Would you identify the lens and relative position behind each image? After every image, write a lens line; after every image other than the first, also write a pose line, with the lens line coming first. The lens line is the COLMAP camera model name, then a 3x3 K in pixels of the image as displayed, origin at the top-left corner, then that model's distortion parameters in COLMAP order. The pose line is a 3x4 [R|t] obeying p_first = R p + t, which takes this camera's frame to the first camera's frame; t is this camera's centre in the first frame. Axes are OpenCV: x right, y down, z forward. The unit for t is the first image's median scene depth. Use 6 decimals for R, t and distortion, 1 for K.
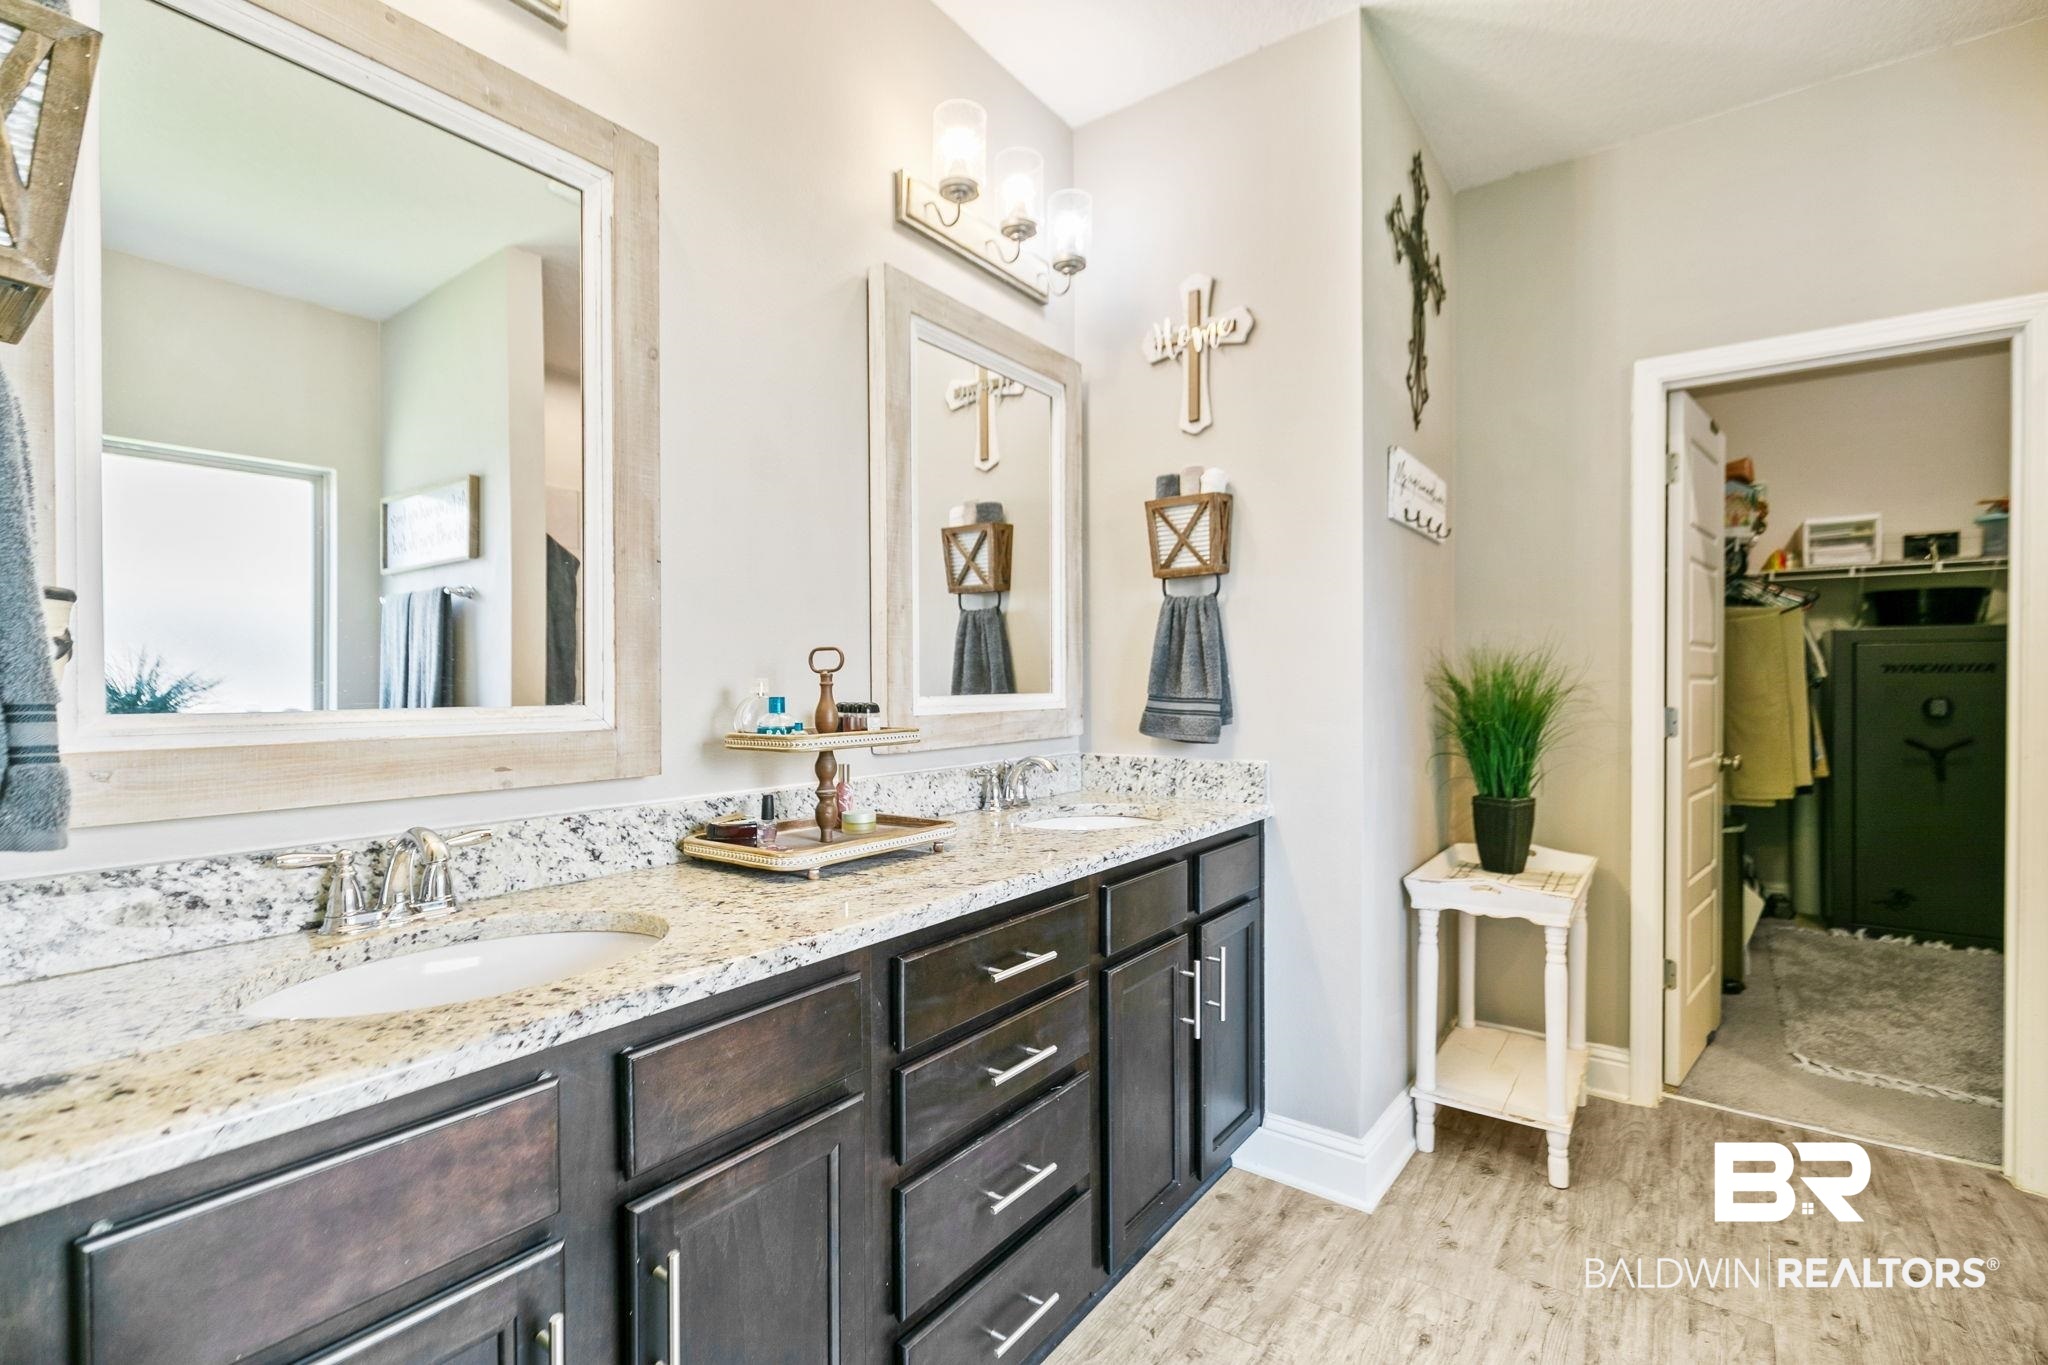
lens RADIAL K [[911.1, 0, 1029.0], [0, 911.1, 687.7], [0, 0, 1]] dist [0.003591, -0.000326]
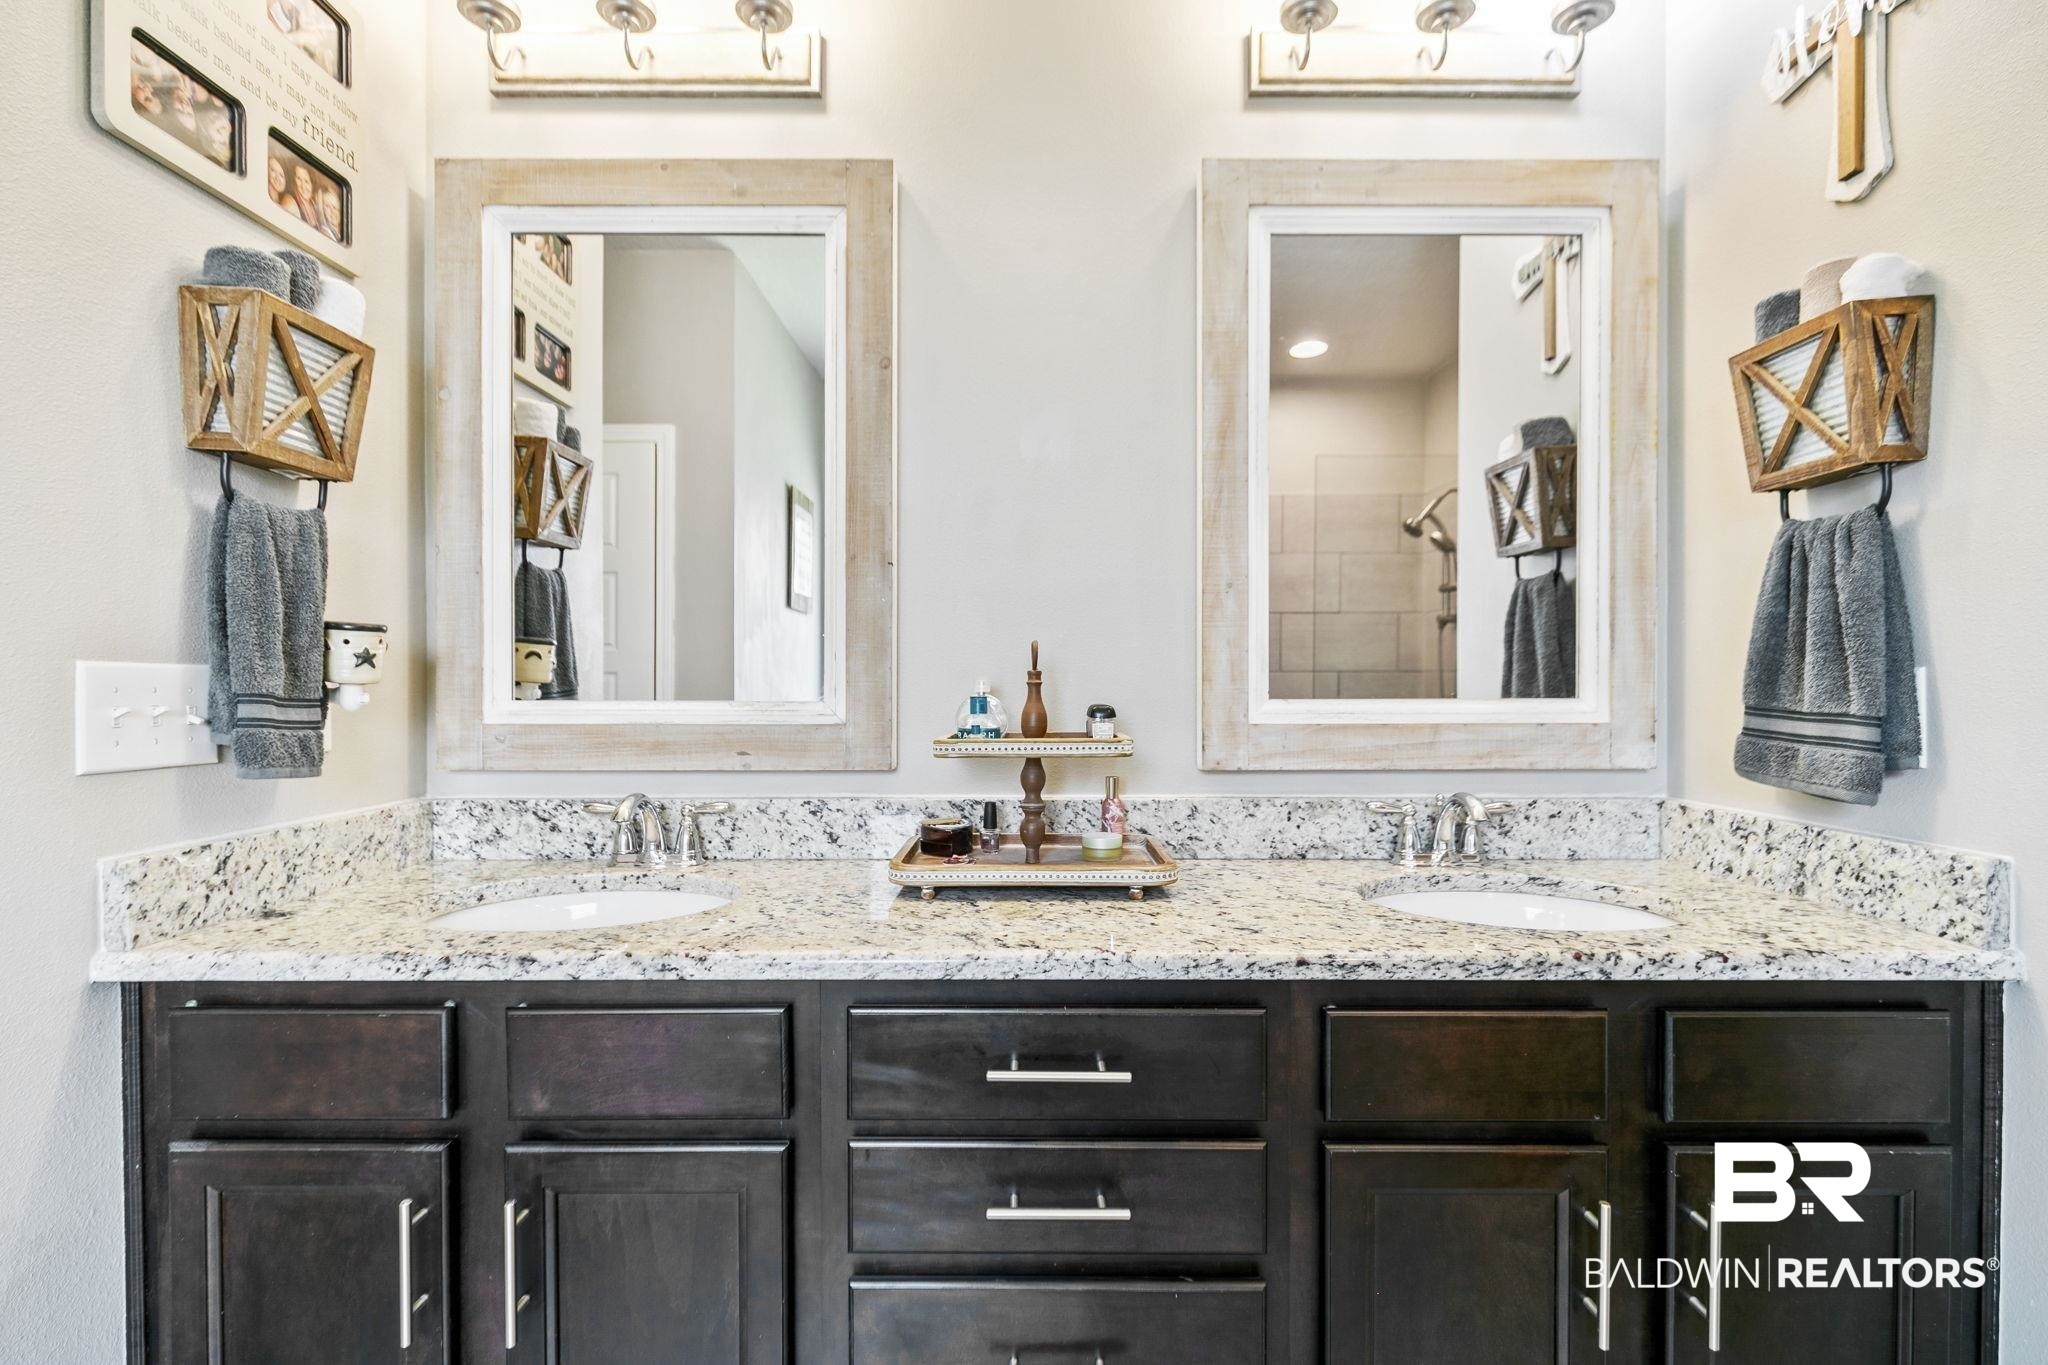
lens RADIAL K [[911.1, 0, 1029.0], [0, 911.1, 687.7], [0, 0, 1]] dist [0.003591, -0.000326]
pose [[0.594238, 0.008620, -0.804243, 0.495402], [-0.006890, 0.999960, 0.005626, -0.004506], [0.804260, 0.002198, 0.594274, 0.492296]]
